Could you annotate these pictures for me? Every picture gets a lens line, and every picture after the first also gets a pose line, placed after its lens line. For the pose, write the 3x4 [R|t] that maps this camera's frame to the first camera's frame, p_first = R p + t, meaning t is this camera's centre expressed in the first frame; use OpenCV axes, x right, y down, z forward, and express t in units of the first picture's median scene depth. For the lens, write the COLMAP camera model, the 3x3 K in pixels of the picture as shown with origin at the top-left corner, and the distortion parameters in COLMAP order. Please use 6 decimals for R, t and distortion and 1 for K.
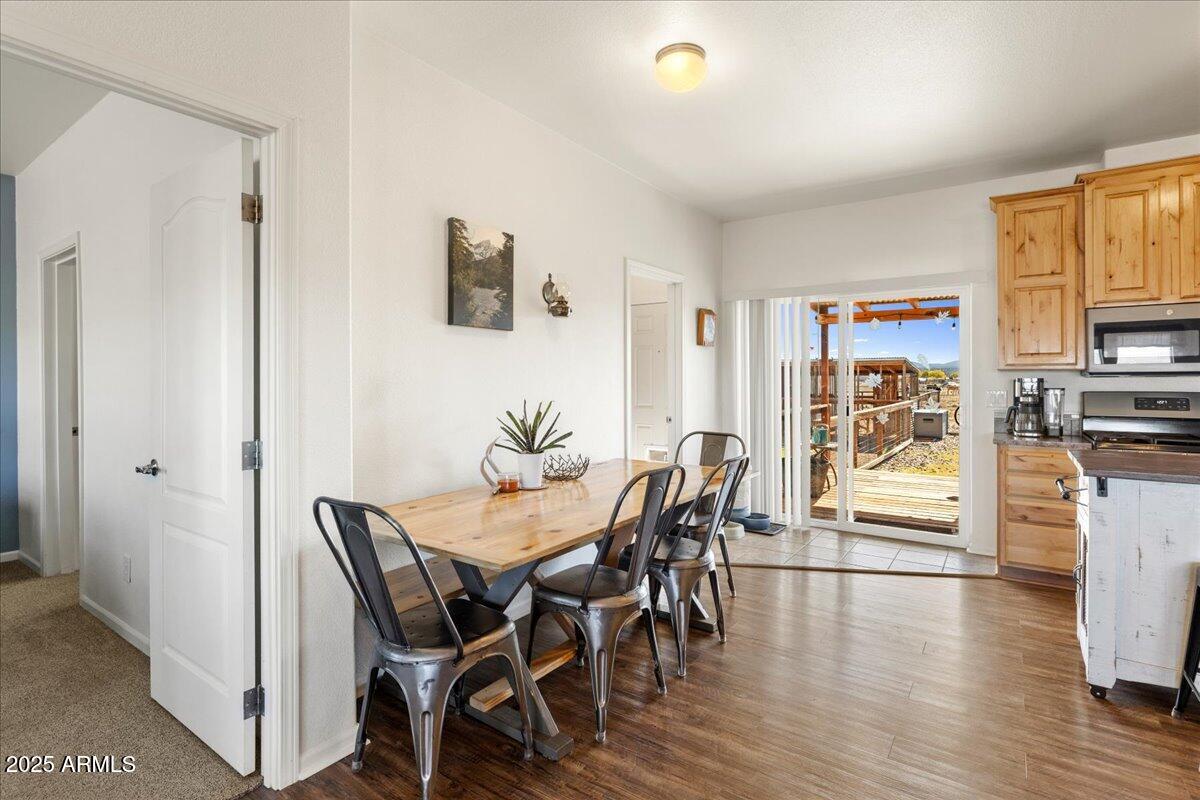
lens RADIAL K [[578.4, 0, 603.7], [0, 578.4, 377.9], [0, 0, 1]] dist [0.000315, 0.000042]
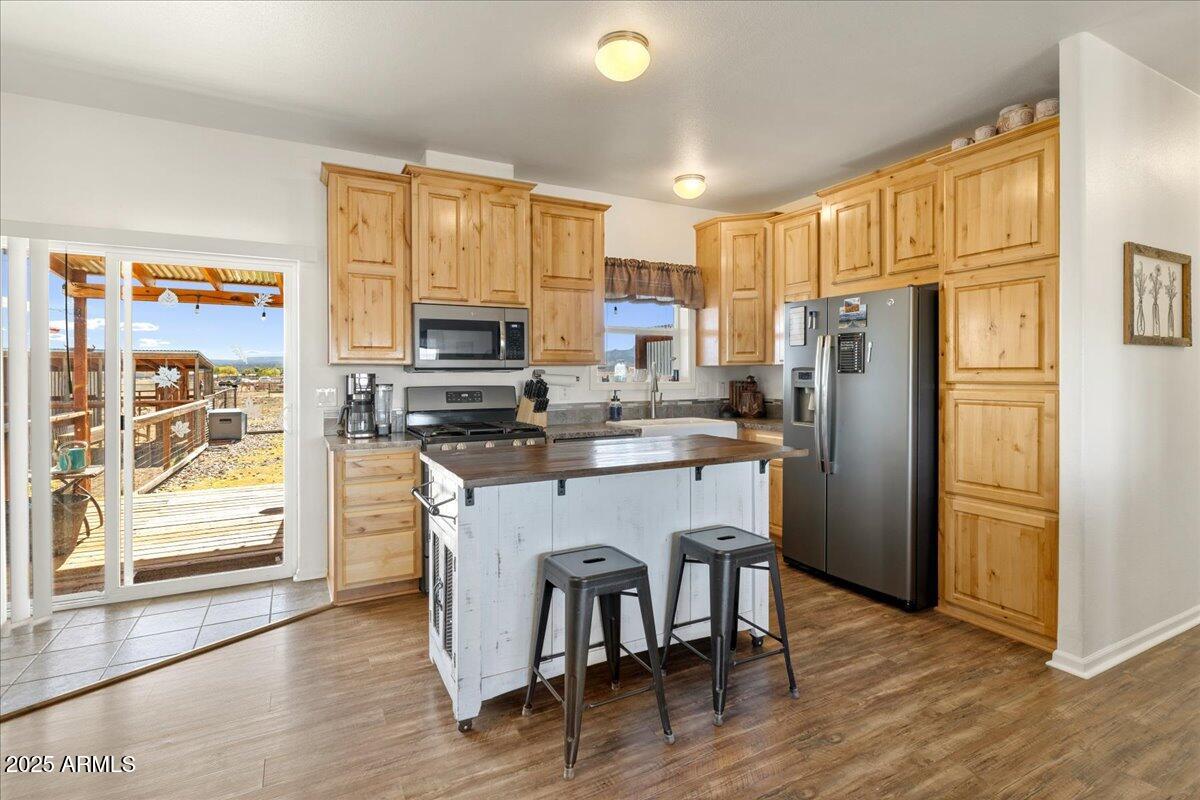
lens RADIAL K [[571.1, 0, 601.2], [0, 571.1, 375.5], [0, 0, 1]] dist [0.001092, 0.000036]
pose [[0.452109, -0.002773, 0.891958, 0.110589], [0.001070, 0.999996, 0.002567, 0.001682], [-0.891962, -0.000206, 0.452110, 0.277185]]
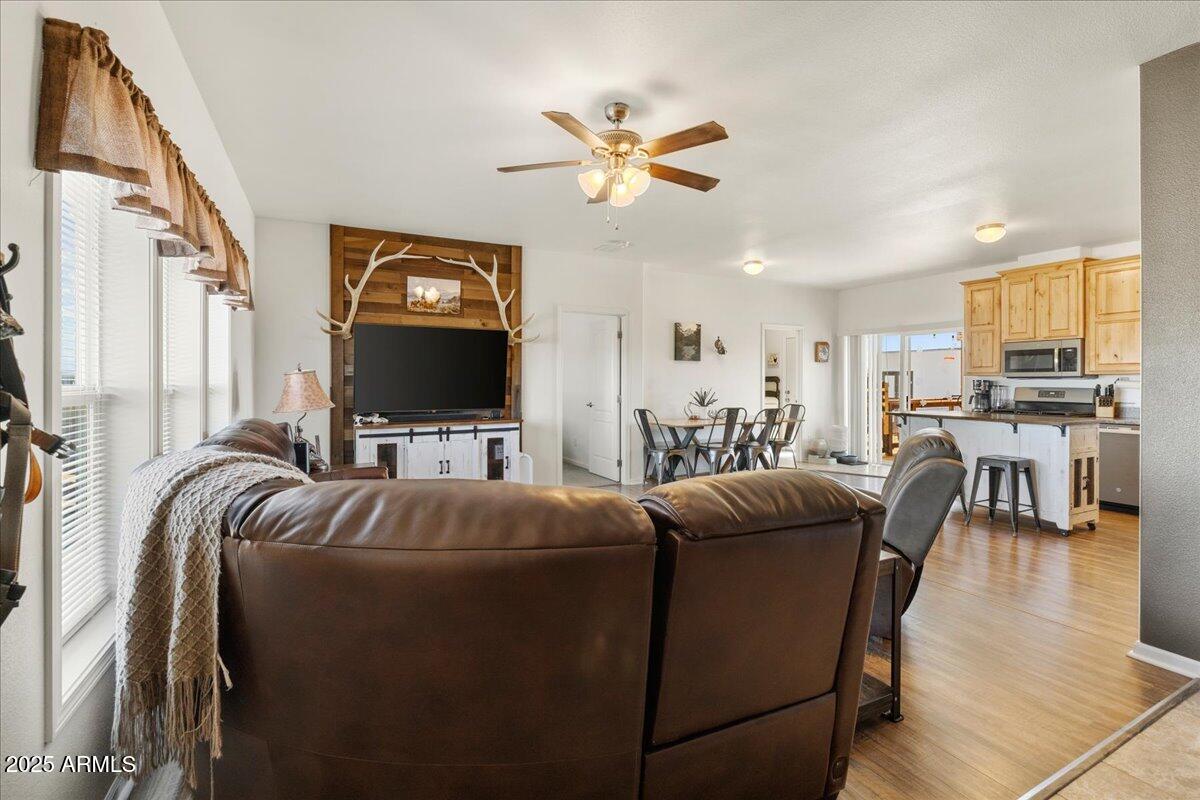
lens RADIAL K [[544.5, 0, 601.1], [0, 544.5, 384.2], [0, 0, 1]] dist [0.001705, 0.000281]
pose [[0.879711, 0.006486, -0.475464, 0.540003], [-0.003096, 0.999964, 0.007914, 0.003973], [0.475498, -0.005490, 0.879700, -1.202443]]
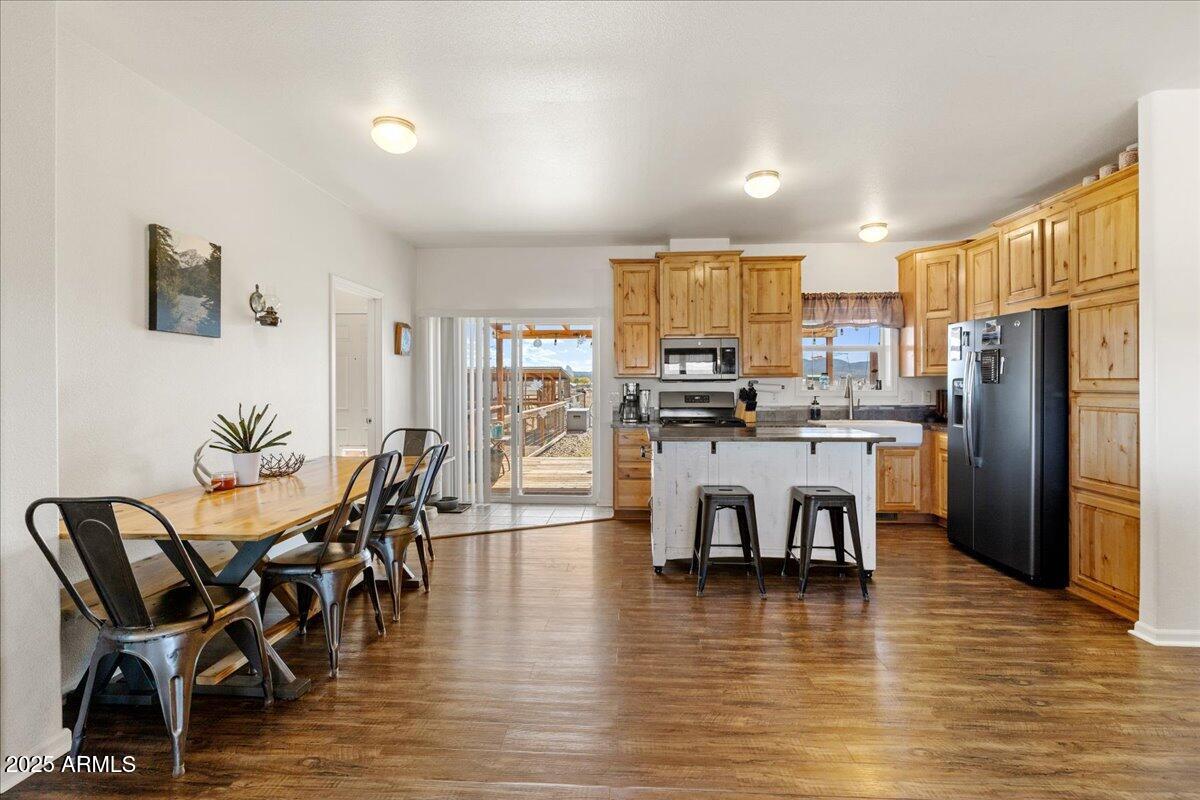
lens RADIAL K [[544.5, 0, 601.1], [0, 544.5, 384.2], [0, 0, 1]] dist [0.001705, 0.000281]
pose [[0.851200, -0.001137, 0.524841, -0.077412], [0.000499, 0.999999, 0.001357, 0.000935], [-0.524842, -0.000893, 0.851199, -0.172507]]
